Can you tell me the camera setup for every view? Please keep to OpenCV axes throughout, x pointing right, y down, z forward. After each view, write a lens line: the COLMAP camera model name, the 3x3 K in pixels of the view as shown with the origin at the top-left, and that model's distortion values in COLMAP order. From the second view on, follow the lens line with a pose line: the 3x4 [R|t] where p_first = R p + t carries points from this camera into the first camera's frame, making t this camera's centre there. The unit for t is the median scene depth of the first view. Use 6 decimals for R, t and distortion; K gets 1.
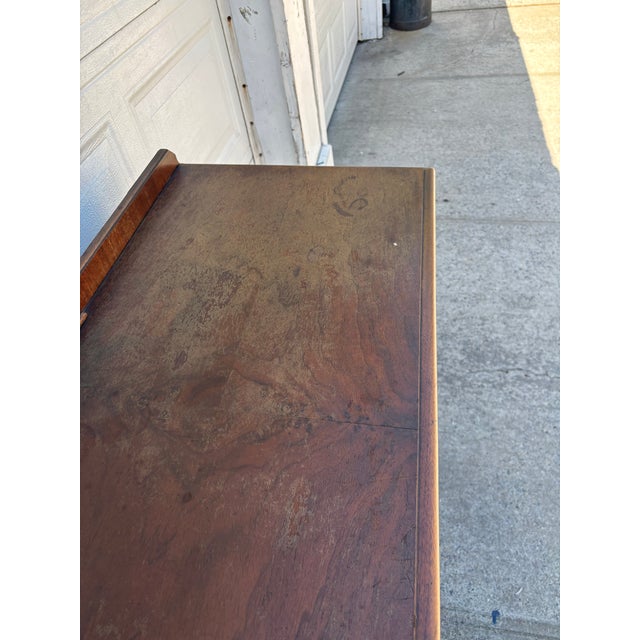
lens RADIAL K [[488.0, 0, 318.7], [0, 488.0, 320.8], [0, 0, 1]] dist [0.027369, -0.036864]
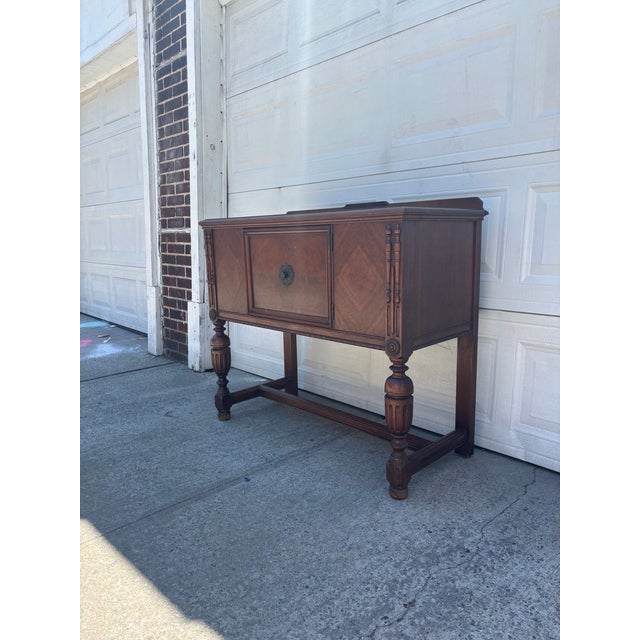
lens RADIAL K [[484.0, 0, 316.6], [0, 484.0, 321.9], [0, 0, 1]] dist [0.036947, -0.041347]
pose [[-0.596855, 0.223424, -0.770614, 0.986081], [-0.541174, 0.596985, 0.592233, -0.510495], [0.592364, 0.770513, -0.235402, 0.871182]]
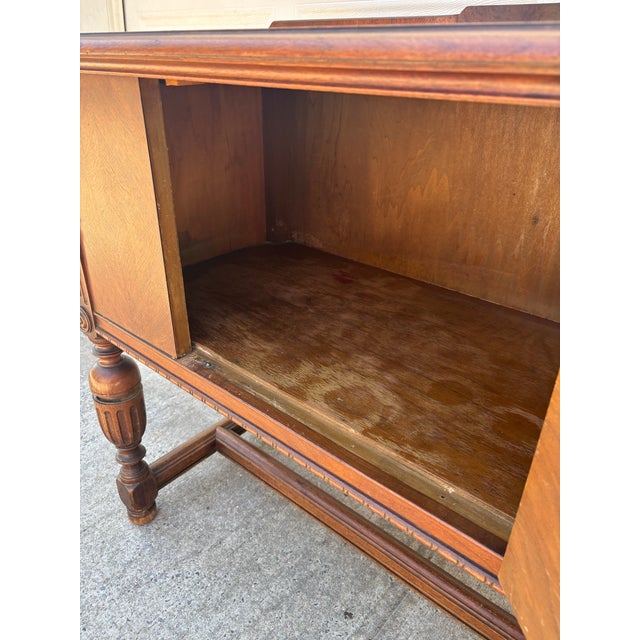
lens RADIAL K [[484.0, 0, 318.1], [0, 484.0, 319.2], [0, 0, 1]] dist [0.036947, -0.041347]
pose [[-0.507949, 0.470477, -0.721553, 0.302327], [-0.614649, 0.388900, 0.686268, -0.035283], [0.603485, 0.792091, 0.091637, 0.430687]]
